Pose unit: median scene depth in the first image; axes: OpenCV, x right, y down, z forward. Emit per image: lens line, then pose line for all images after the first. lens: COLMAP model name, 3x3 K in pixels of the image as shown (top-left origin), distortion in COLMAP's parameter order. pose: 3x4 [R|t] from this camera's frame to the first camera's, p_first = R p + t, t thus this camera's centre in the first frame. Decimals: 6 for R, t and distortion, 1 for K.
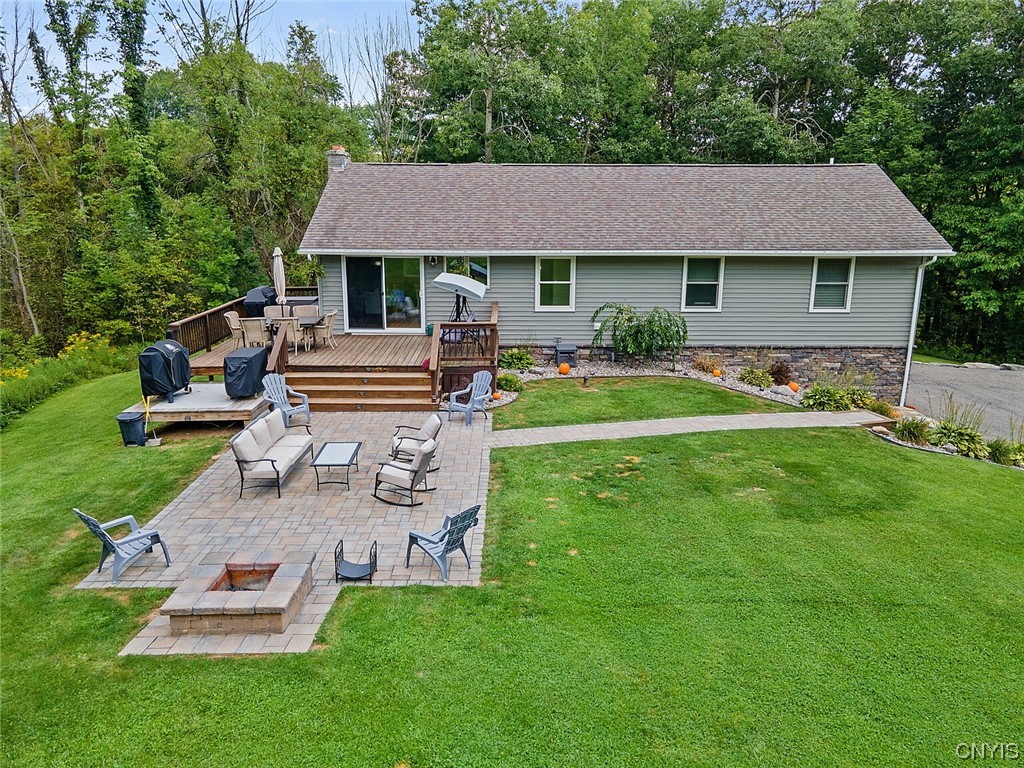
lens RADIAL K [[746.9, 0, 512.6], [0, 746.9, 384.2], [0, 0, 1]] dist [0.036049, 0.009670]
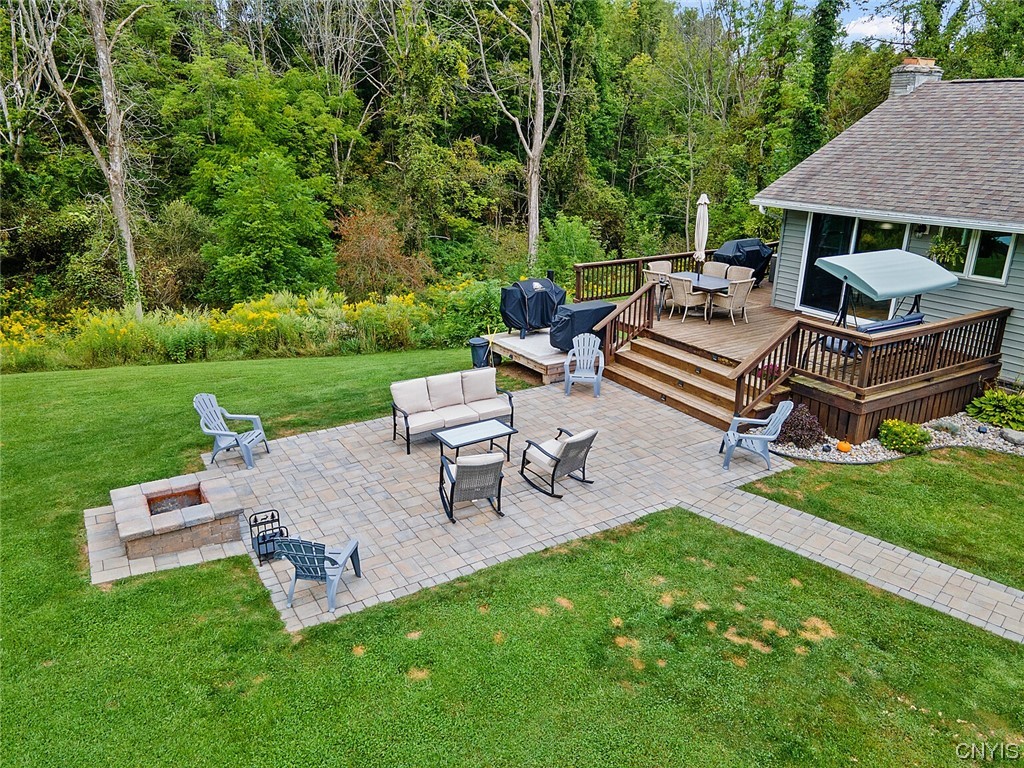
lens RADIAL K [[746.9, 0, 509.2], [0, 746.9, 383.5], [0, 0, 1]] dist [0.036049, 0.009670]
pose [[0.511370, 0.280734, -0.812212, 0.296587], [-0.213916, 0.956969, 0.196086, -0.088453], [0.832310, 0.073473, 0.549419, 0.332342]]
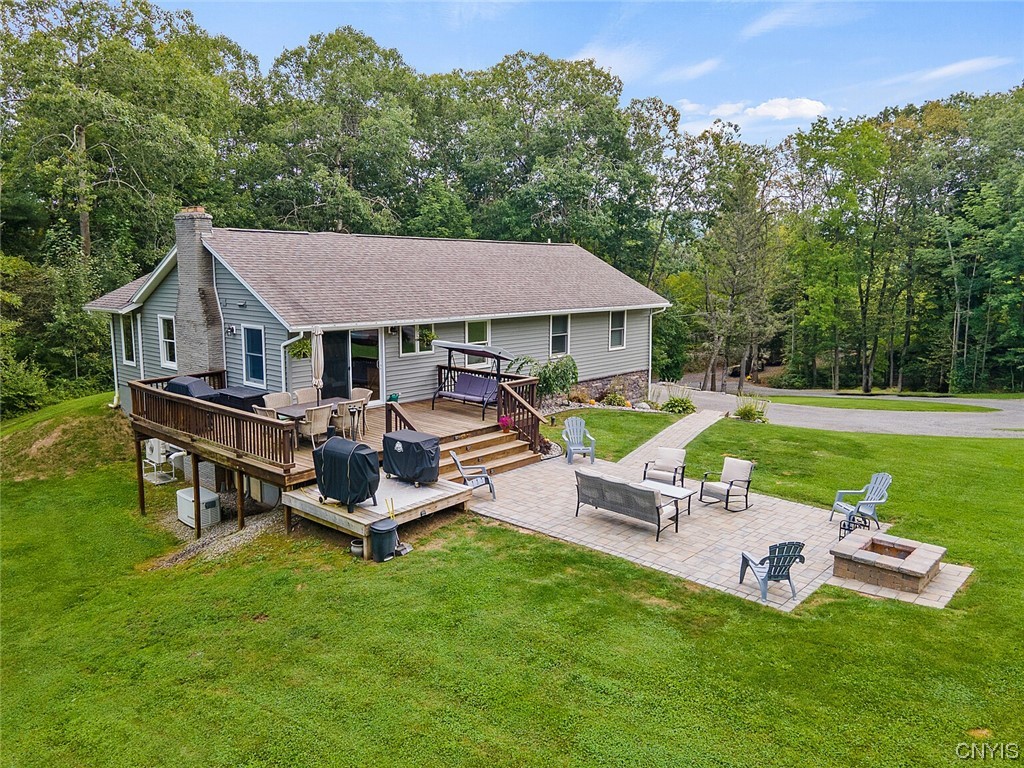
lens RADIAL K [[746.9, 0, 512.5], [0, 746.9, 379.8], [0, 0, 1]] dist [0.036049, 0.009670]
pose [[0.669364, -0.111994, 0.734445, -0.750958], [0.173610, 0.984781, -0.008059, -0.065283], [-0.722365, 0.132902, 0.678620, 0.215747]]
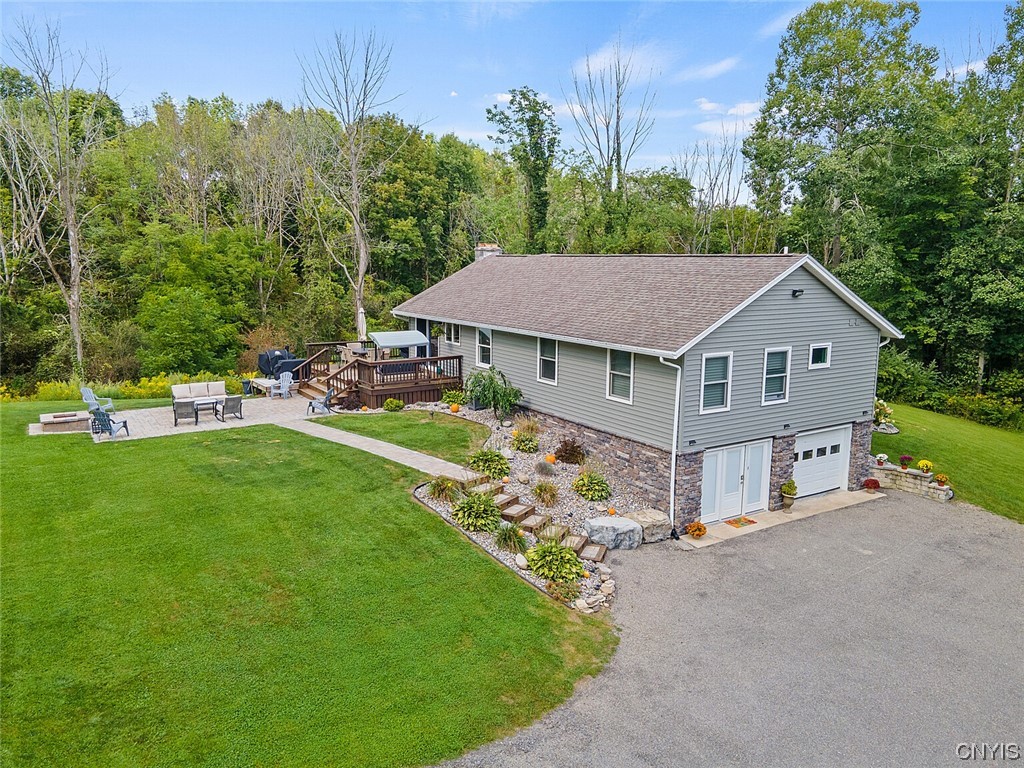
lens RADIAL K [[746.9, 0, 516.0], [0, 746.9, 386.1], [0, 0, 1]] dist [0.036049, 0.009670]
pose [[0.539664, 0.140892, -0.830007, 1.221329], [-0.204219, 0.978359, 0.033293, -0.125150], [0.816736, 0.151536, 0.556758, 0.326507]]
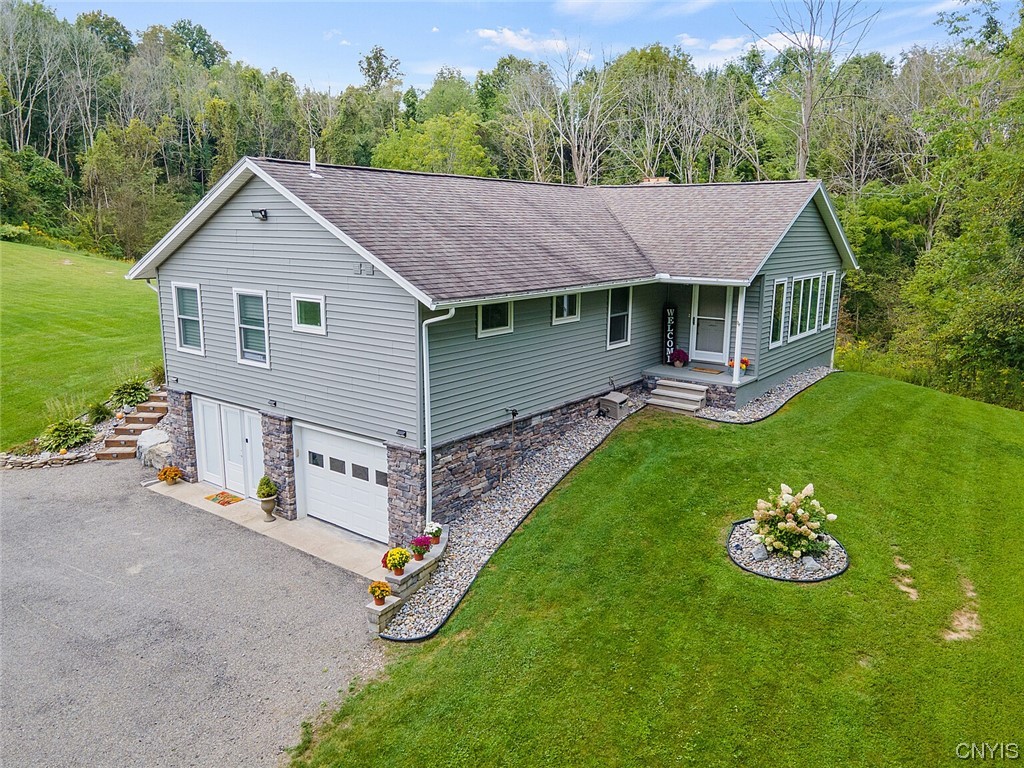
lens RADIAL K [[746.9, 0, 510.7], [0, 746.9, 383.7], [0, 0, 1]] dist [0.036049, 0.009670]
pose [[-0.605864, 0.153972, -0.780527, 1.001130], [-0.198741, 0.920695, 0.335890, -0.437287], [0.770345, 0.358626, -0.527215, 1.830003]]
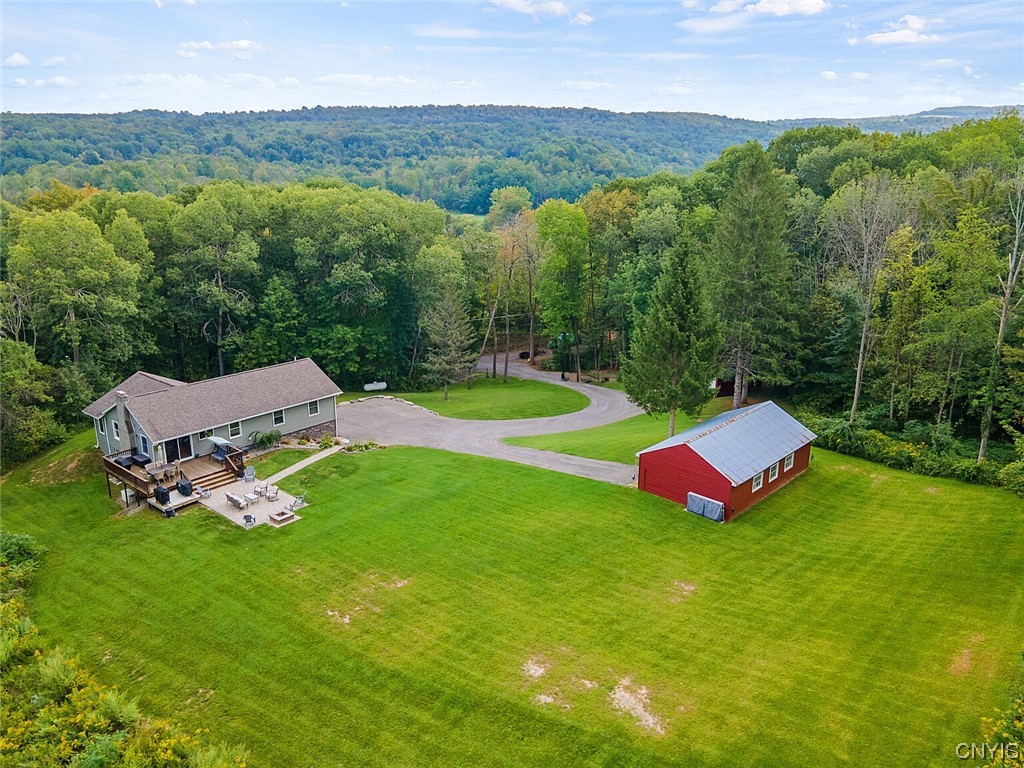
lens RADIAL K [[746.9, 0, 517.7], [0, 746.9, 377.6], [0, 0, 1]] dist [0.036049, 0.009670]
pose [[0.648090, -0.211307, 0.731661, -1.397291], [0.178329, 0.976133, 0.123951, -0.518426], [-0.740390, 0.050145, 0.670304, -1.908555]]
